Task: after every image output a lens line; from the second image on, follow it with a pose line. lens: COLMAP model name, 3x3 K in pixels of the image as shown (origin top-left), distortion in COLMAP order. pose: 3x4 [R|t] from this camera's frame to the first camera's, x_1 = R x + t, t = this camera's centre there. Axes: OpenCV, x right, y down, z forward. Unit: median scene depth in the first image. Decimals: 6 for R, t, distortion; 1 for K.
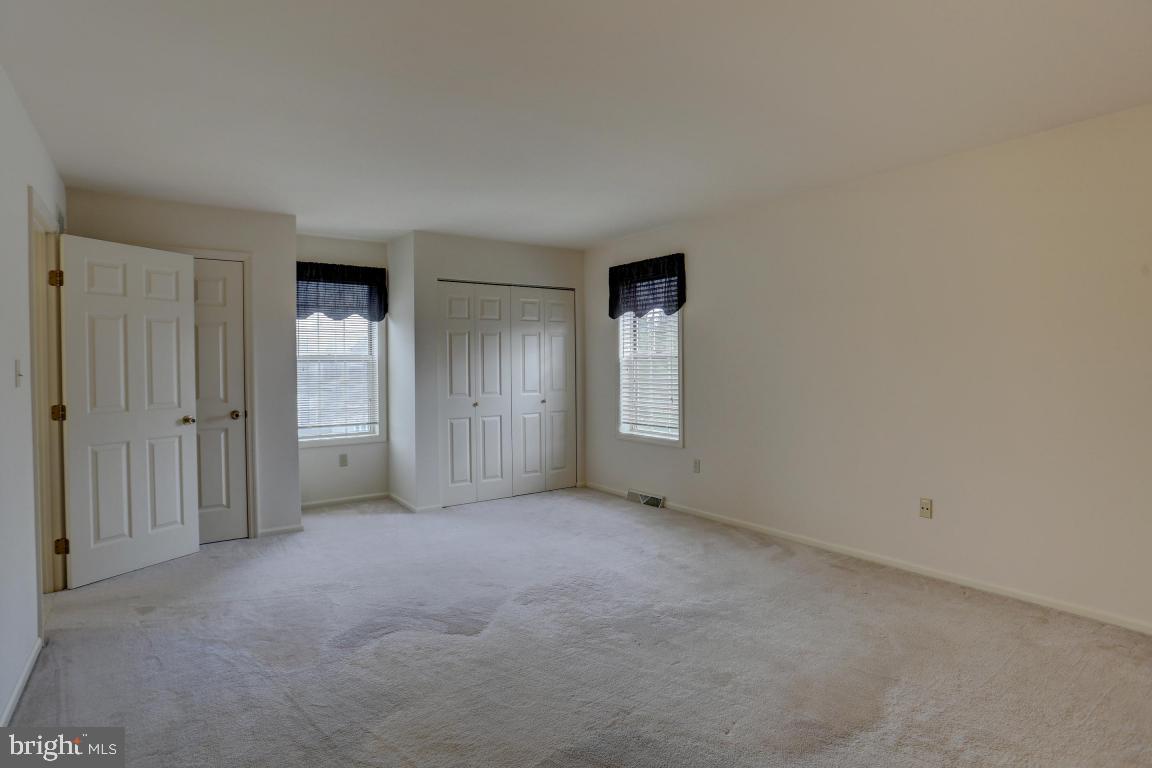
lens RADIAL K [[597.2, 0, 582.0], [0, 597.2, 372.5], [0, 0, 1]] dist [-0.036011, 0.000638]
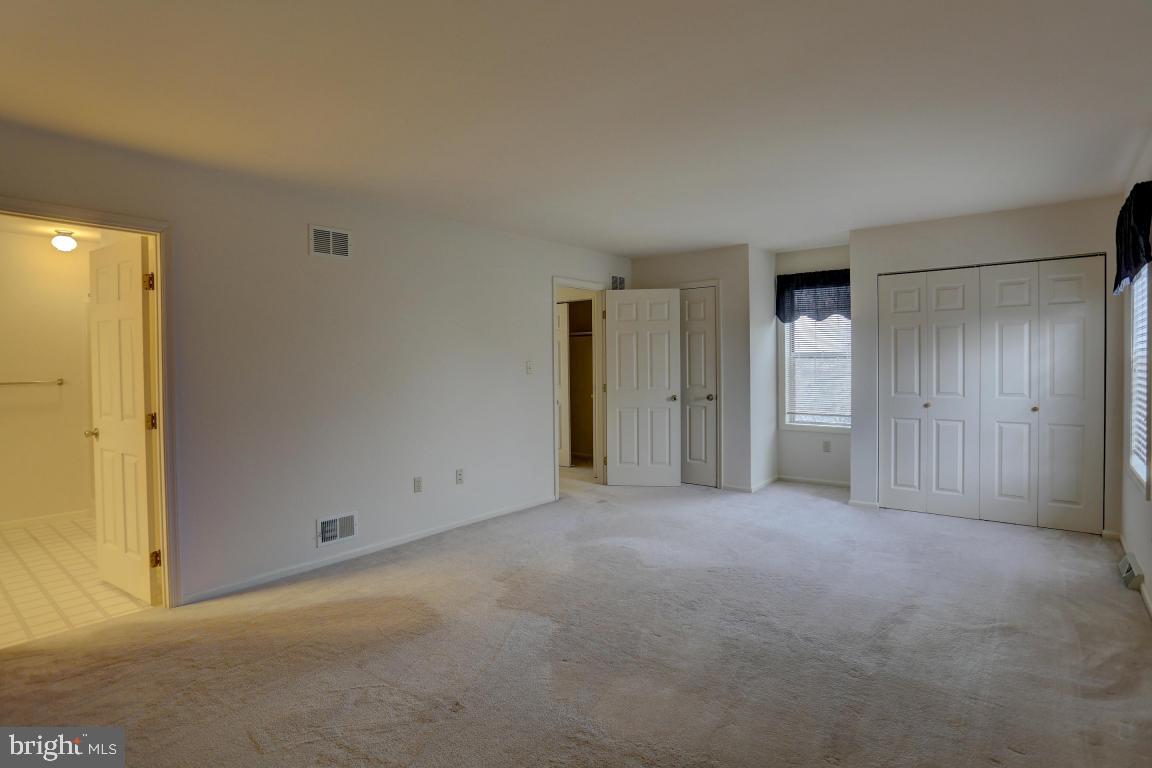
lens RADIAL K [[597.2, 0, 582.0], [0, 597.2, 372.5], [0, 0, 1]] dist [-0.036011, 0.000638]
pose [[0.273795, 0.024180, -0.961484, 0.559688], [-0.005107, 0.999706, 0.023687, -0.015226], [0.961774, -0.001575, 0.273838, 0.265545]]
